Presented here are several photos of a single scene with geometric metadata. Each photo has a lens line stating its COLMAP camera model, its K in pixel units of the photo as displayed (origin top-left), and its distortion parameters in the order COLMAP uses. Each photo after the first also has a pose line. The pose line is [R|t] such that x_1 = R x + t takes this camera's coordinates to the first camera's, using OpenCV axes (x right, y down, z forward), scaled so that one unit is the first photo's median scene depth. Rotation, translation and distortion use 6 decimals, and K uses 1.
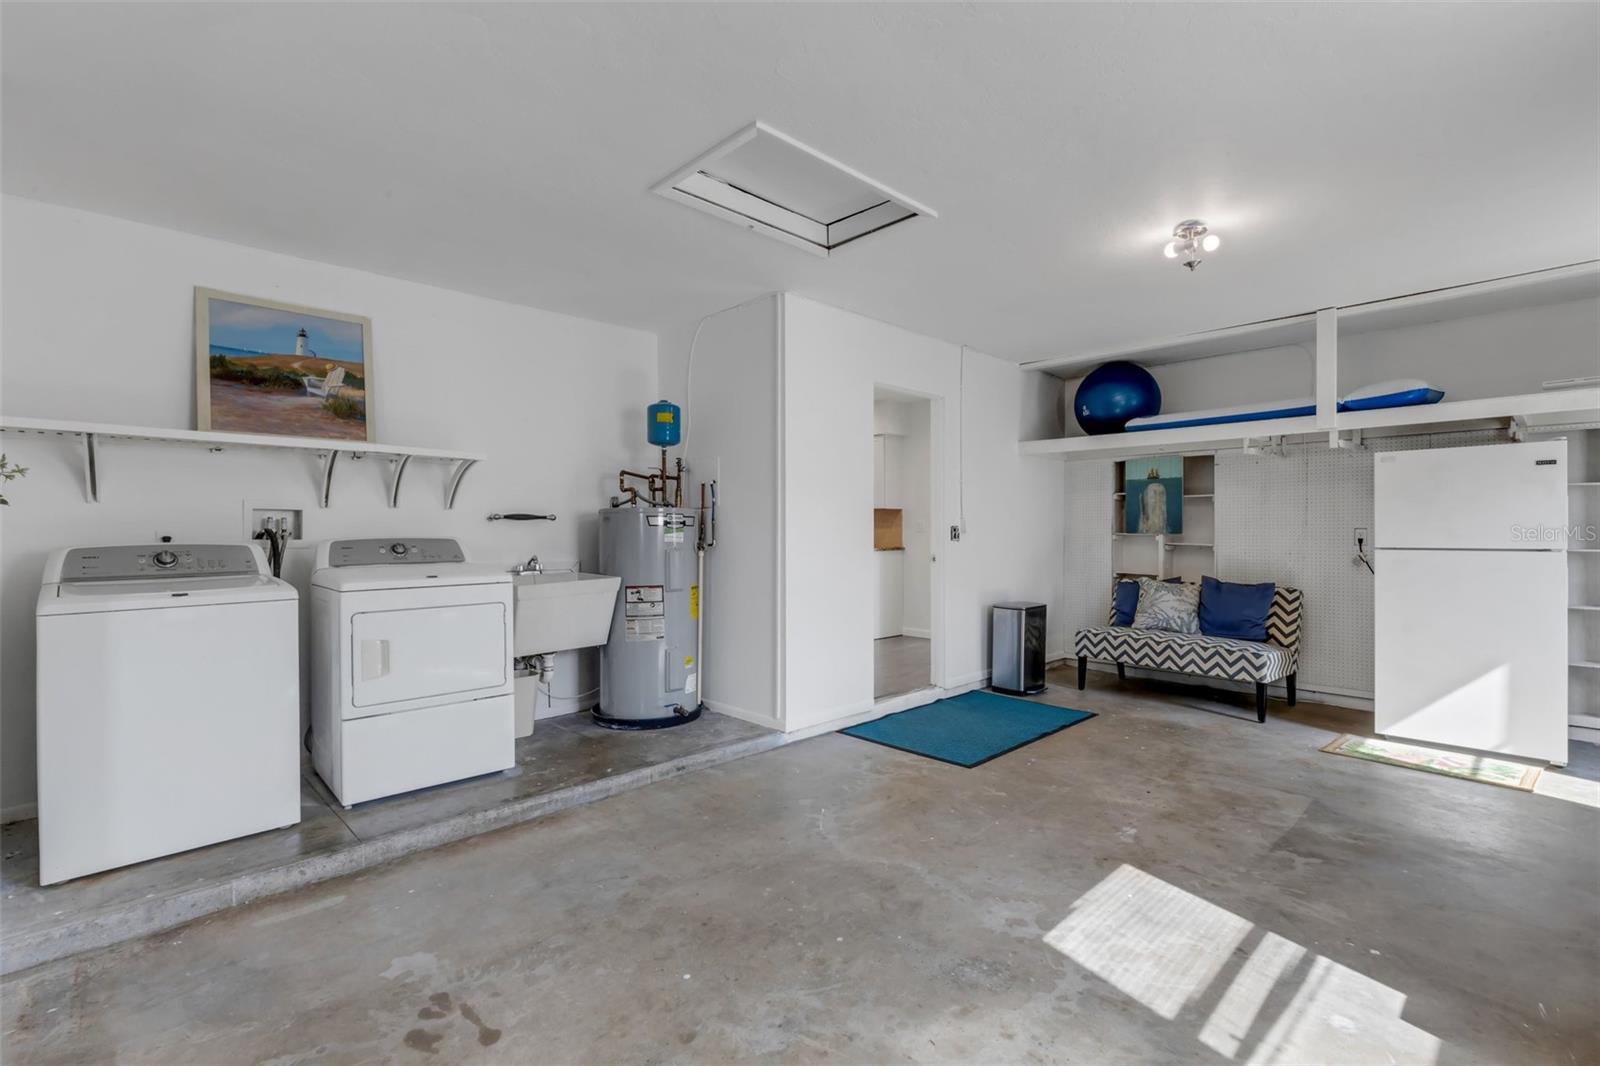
lens RADIAL K [[731.4, 0, 801.7], [0, 731.4, 531.9], [0, 0, 1]] dist [0.014371, -0.002591]
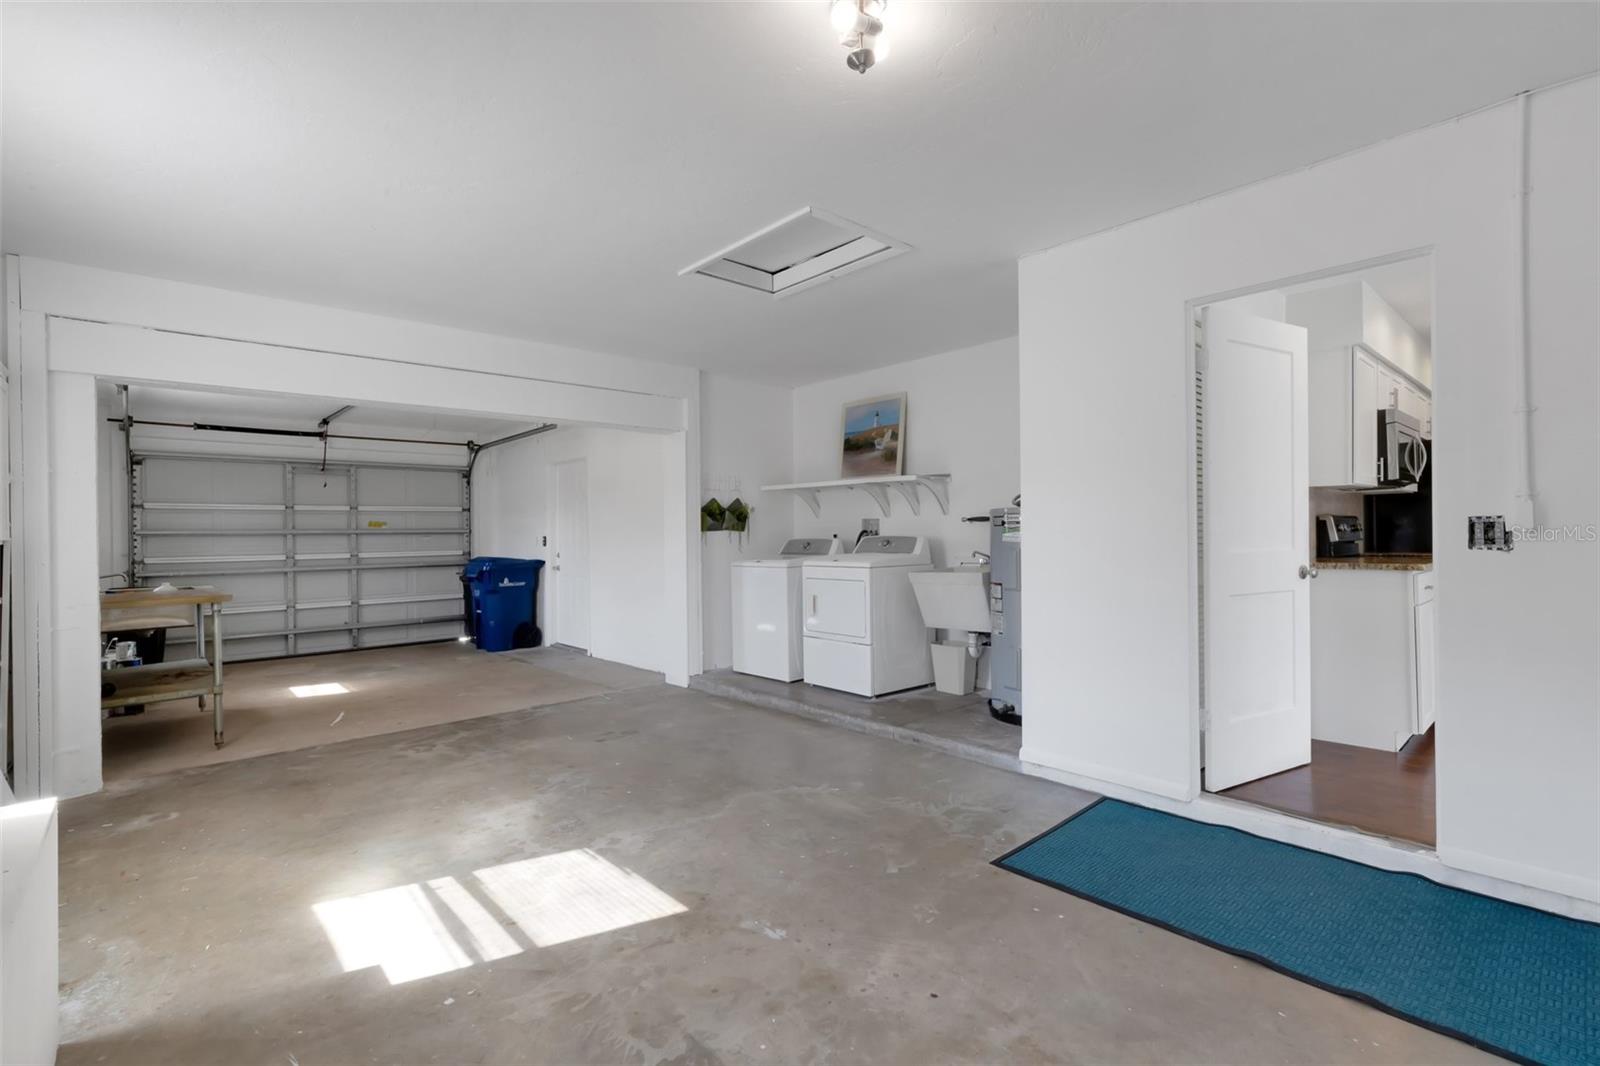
lens RADIAL K [[731.4, 0, 801.2], [0, 731.4, 533.5], [0, 0, 1]] dist [0.014371, -0.002591]
pose [[-0.036068, 0.005606, -0.999334, 1.202349], [0.010226, 0.999934, 0.005240, -0.008183], [0.999297, -0.010030, -0.036122, 1.063401]]
